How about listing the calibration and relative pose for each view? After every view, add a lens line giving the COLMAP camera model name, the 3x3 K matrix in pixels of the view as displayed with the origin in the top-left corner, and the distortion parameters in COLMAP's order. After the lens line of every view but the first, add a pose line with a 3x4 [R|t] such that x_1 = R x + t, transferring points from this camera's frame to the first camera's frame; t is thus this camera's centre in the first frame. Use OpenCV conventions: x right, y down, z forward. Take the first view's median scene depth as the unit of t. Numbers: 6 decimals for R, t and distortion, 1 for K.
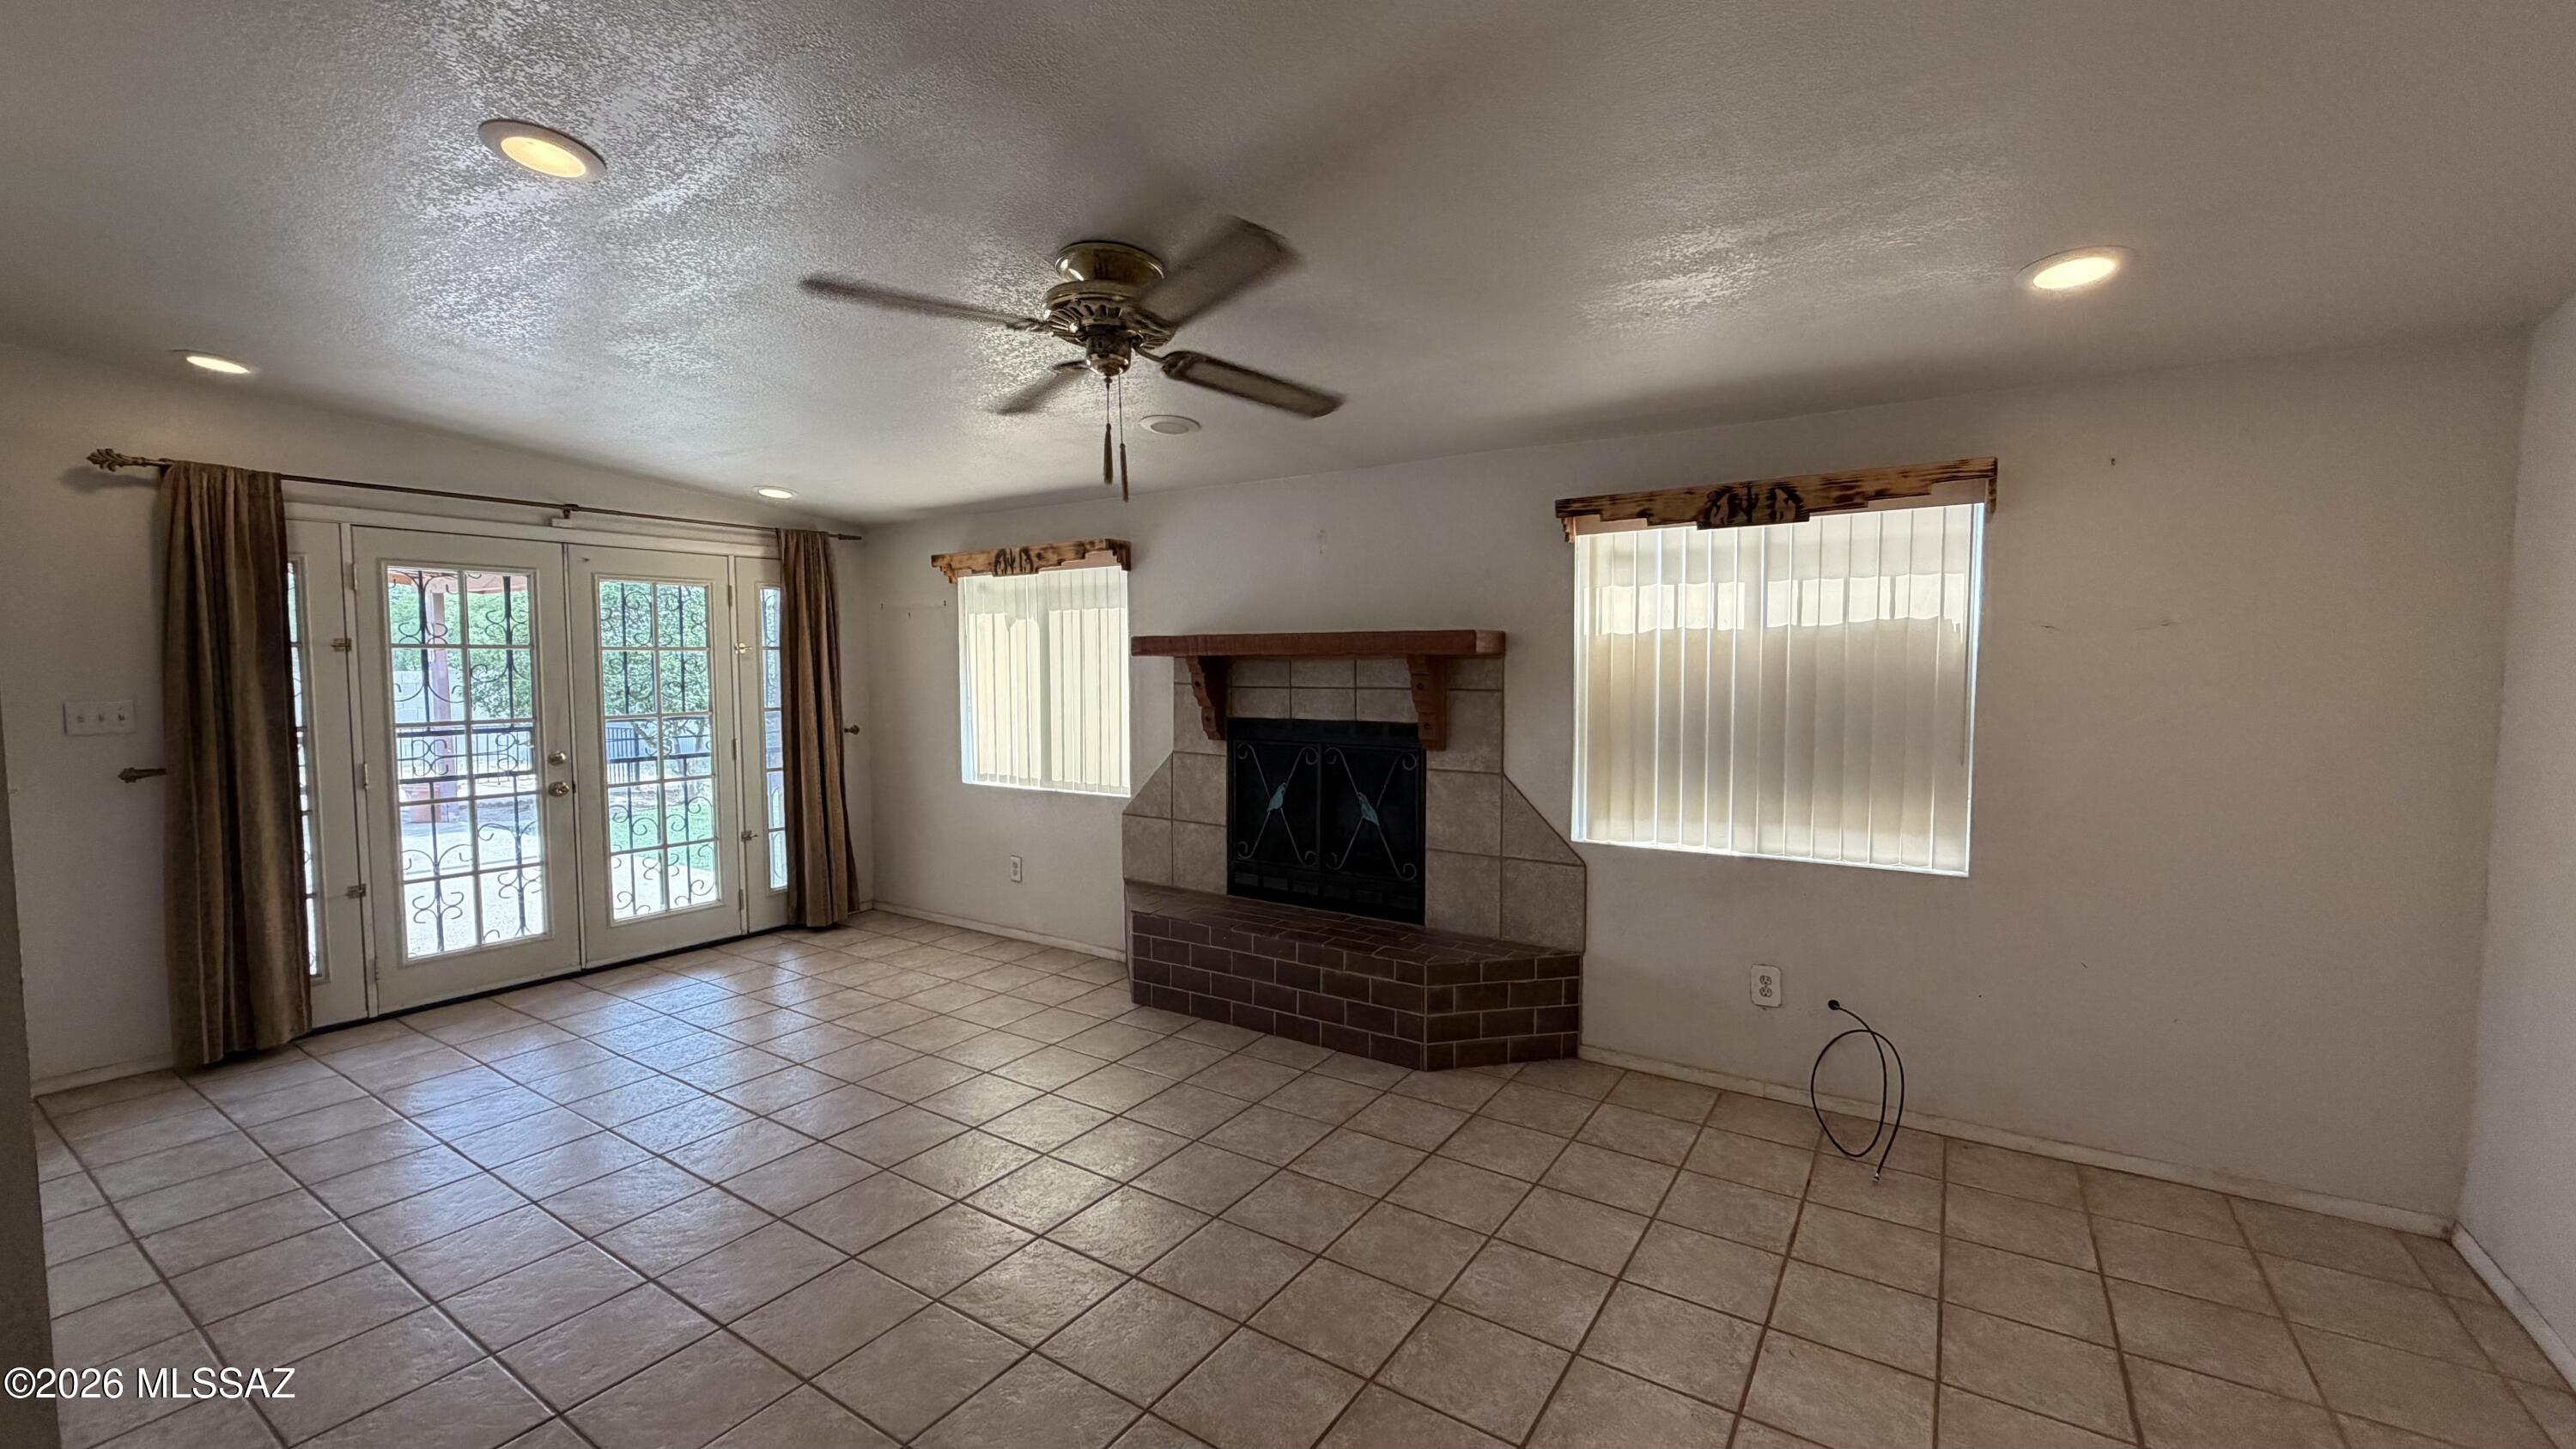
lens RADIAL K [[1027.9, 0, 1275.9], [0, 1027.9, 726.2], [0, 0, 1]] dist [0.000363, 0.000380]
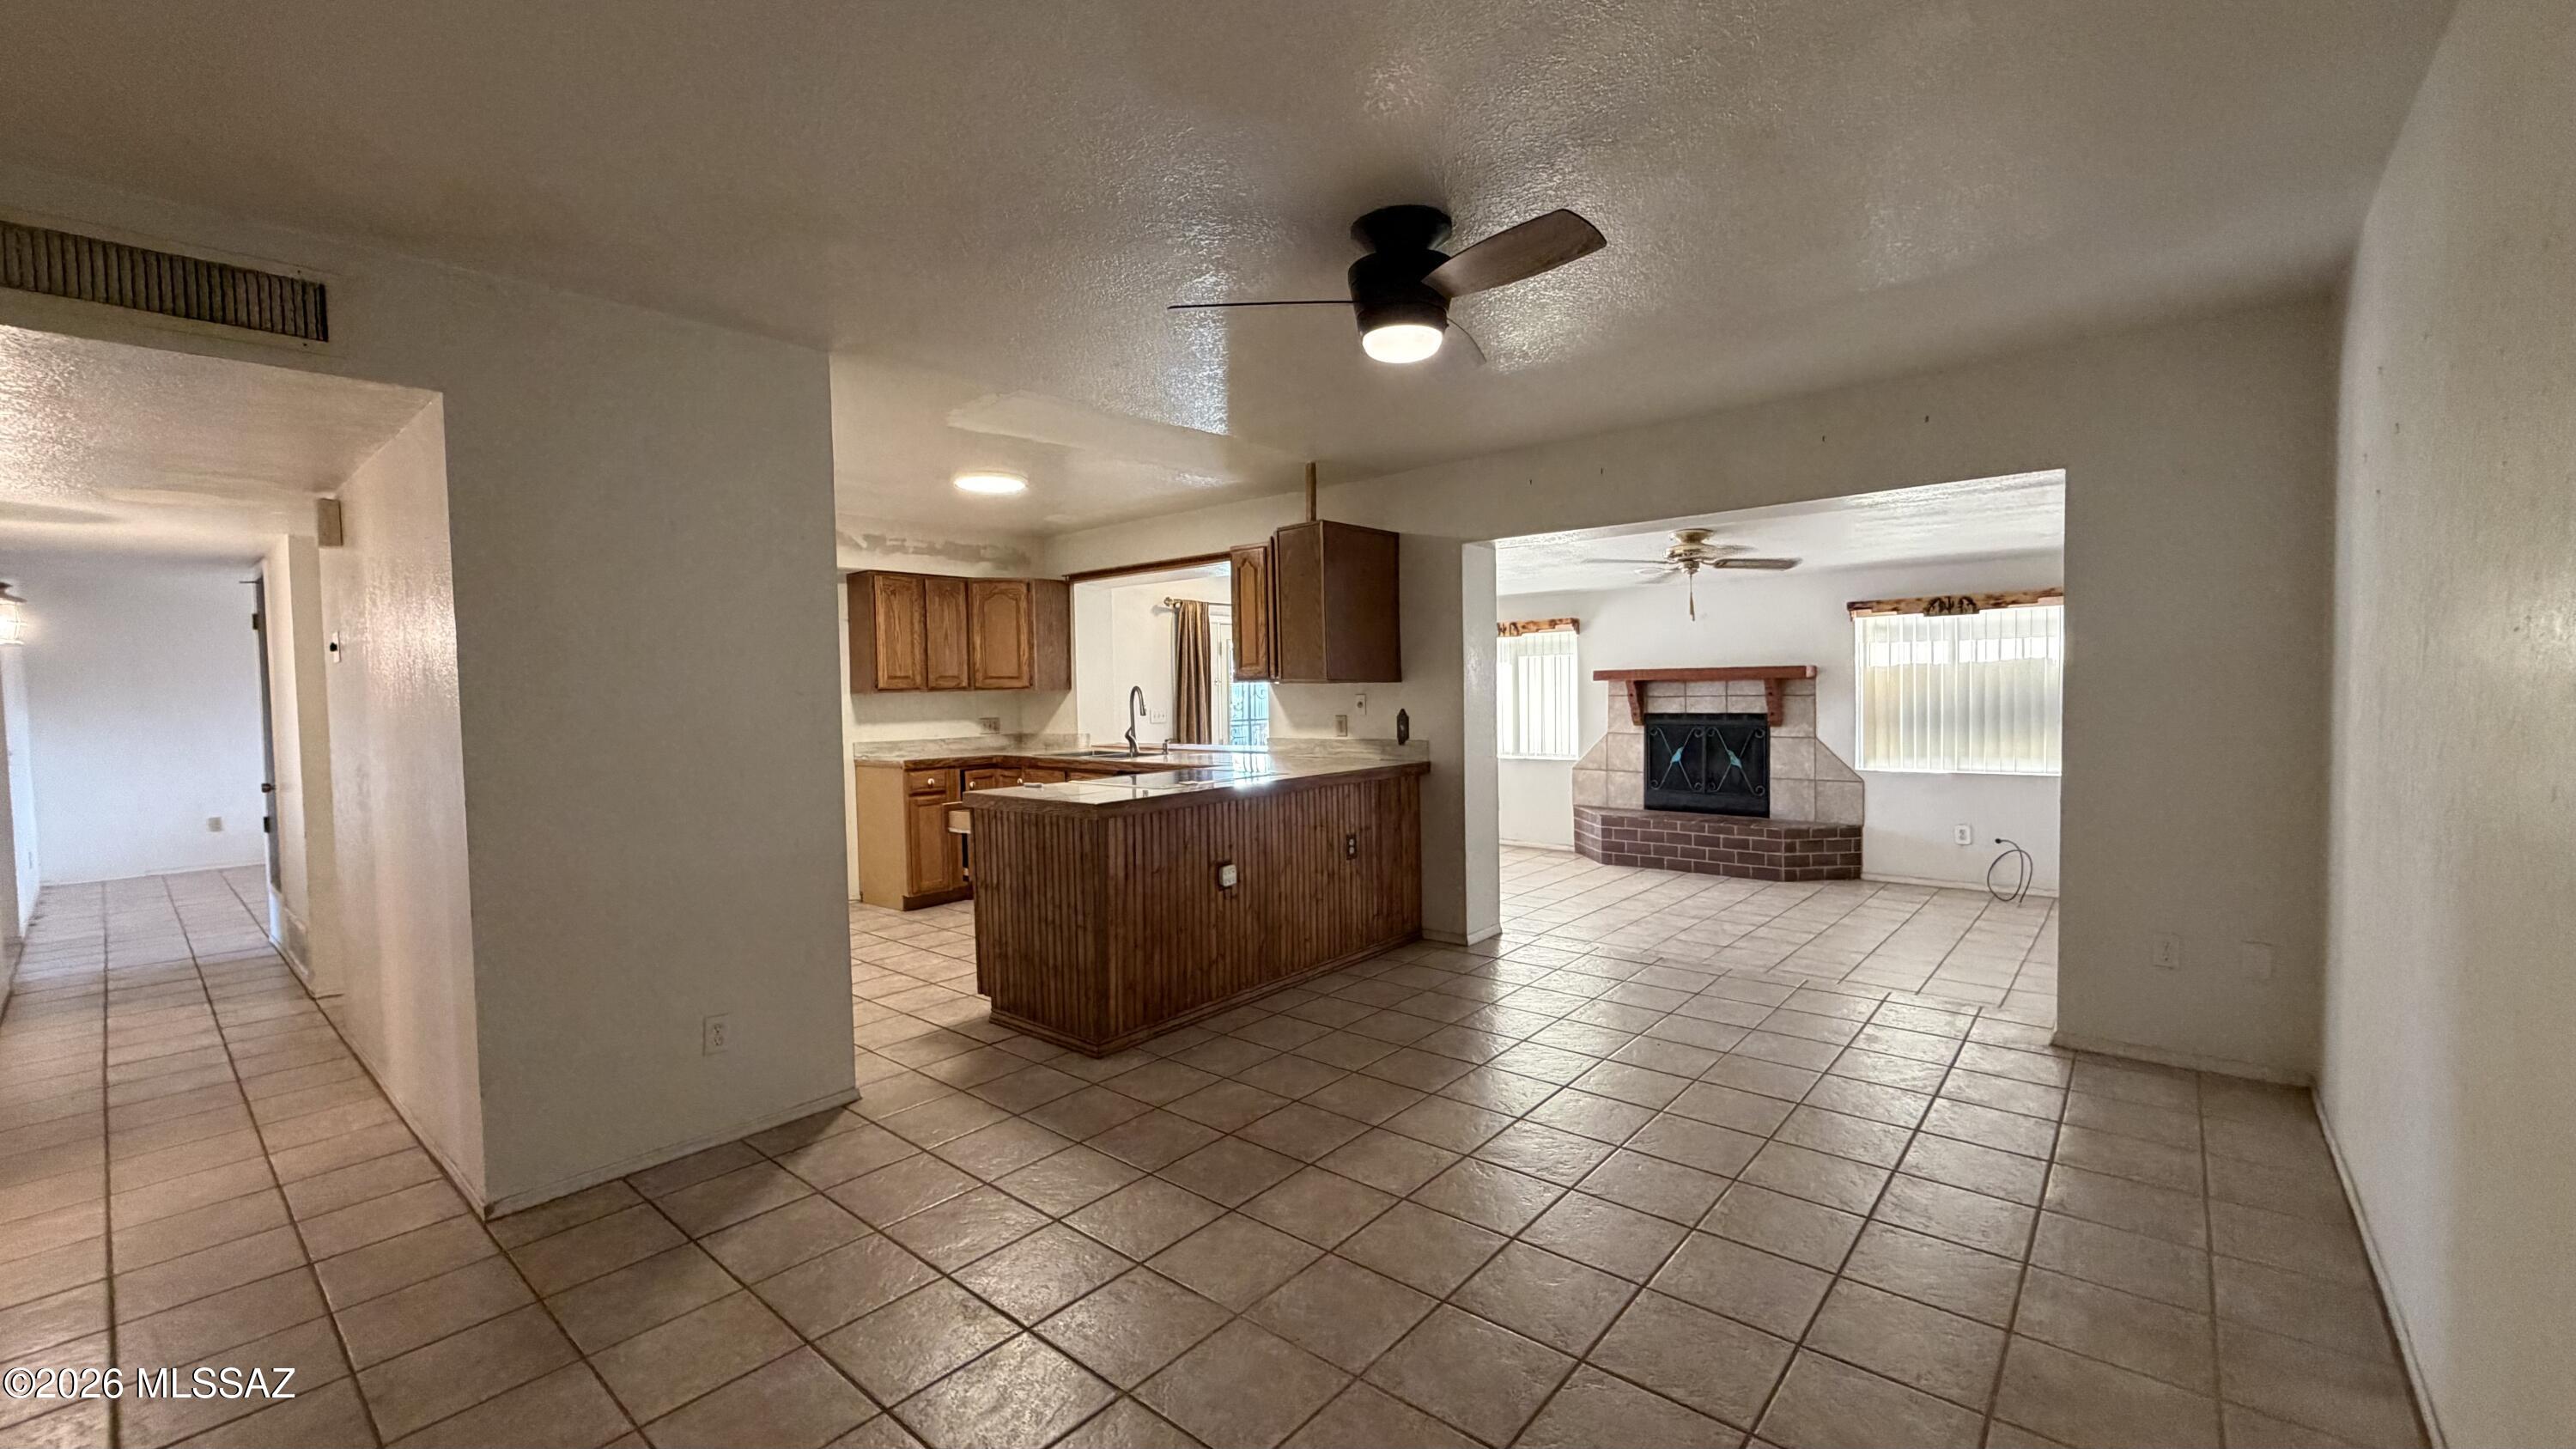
lens RADIAL K [[1027.9, 0, 1275.9], [0, 1027.9, 726.2], [0, 0, 1]] dist [0.000363, 0.000380]
pose [[0.992659, -0.010295, -0.120508, -0.574977], [0.007263, 0.999647, -0.025575, 0.068463], [0.120729, 0.024512, 0.992383, -1.094611]]
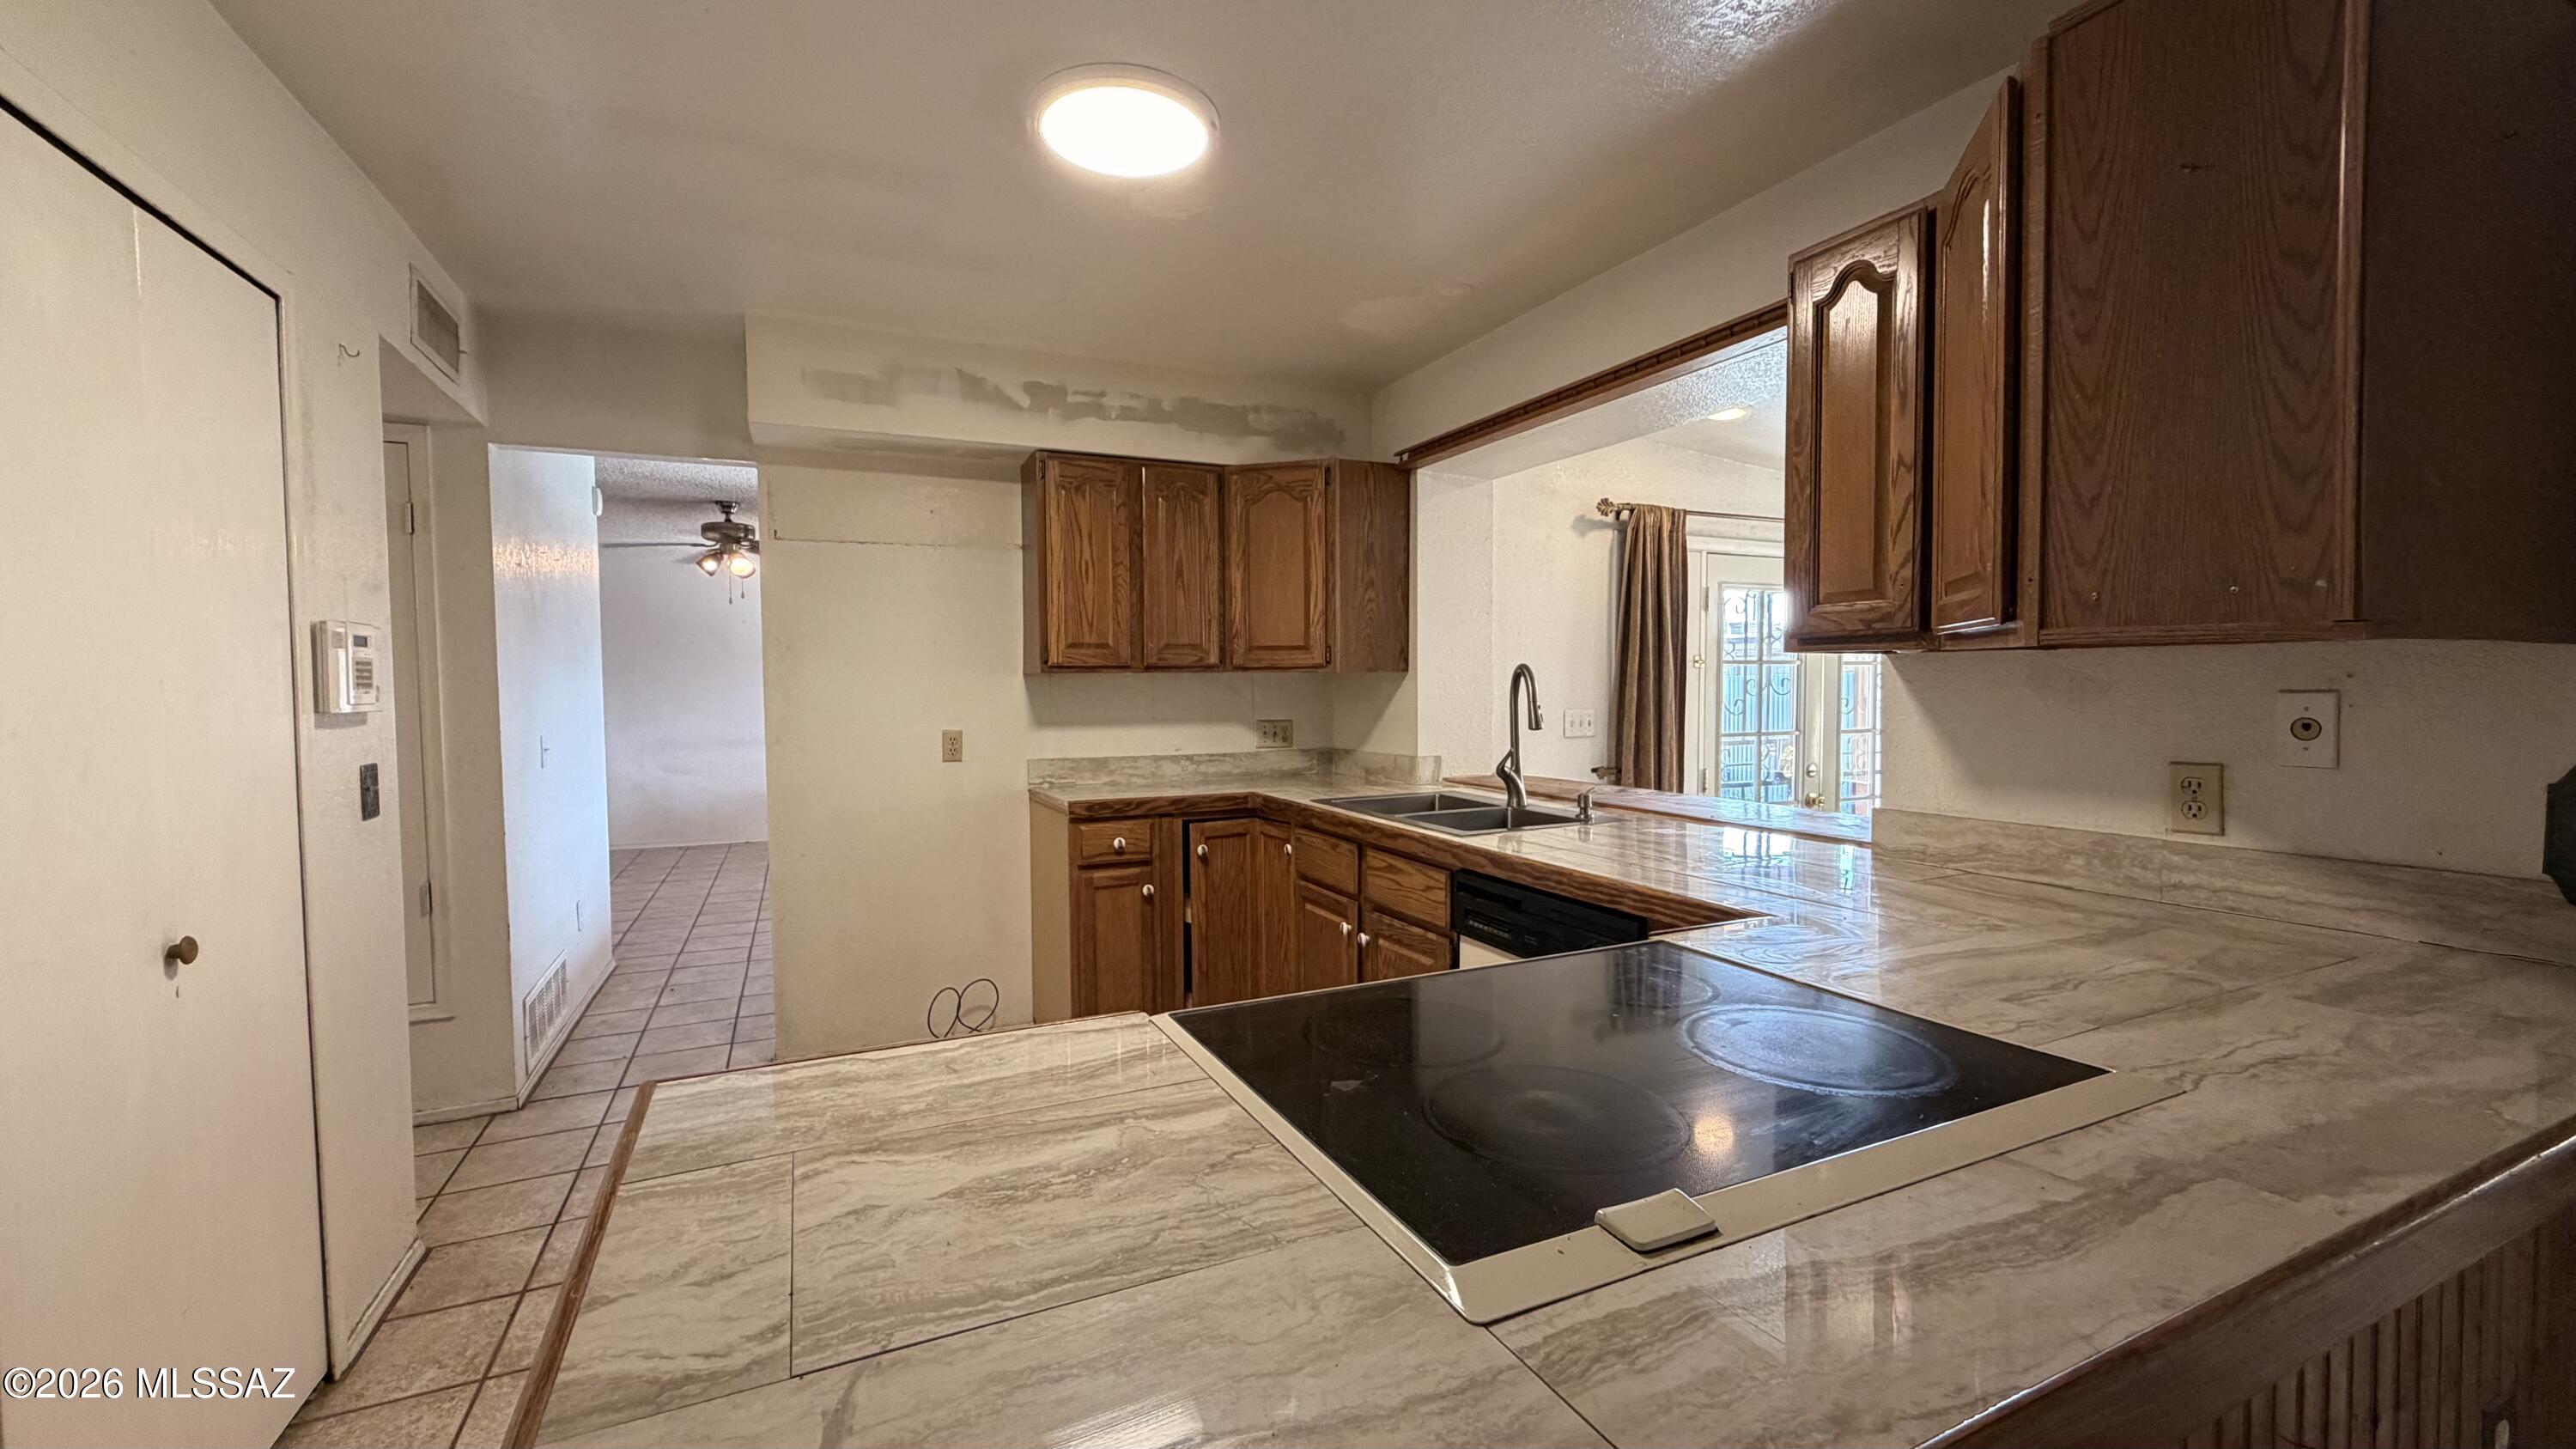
lens RADIAL K [[1027.9, 0, 1275.9], [0, 1027.9, 726.2], [0, 0, 1]] dist [0.000363, 0.000380]
pose [[0.857620, 0.020806, -0.513862, -0.771187], [-0.030212, 0.999494, -0.009953, 0.016567], [0.513395, 0.024060, 0.857815, -0.186965]]
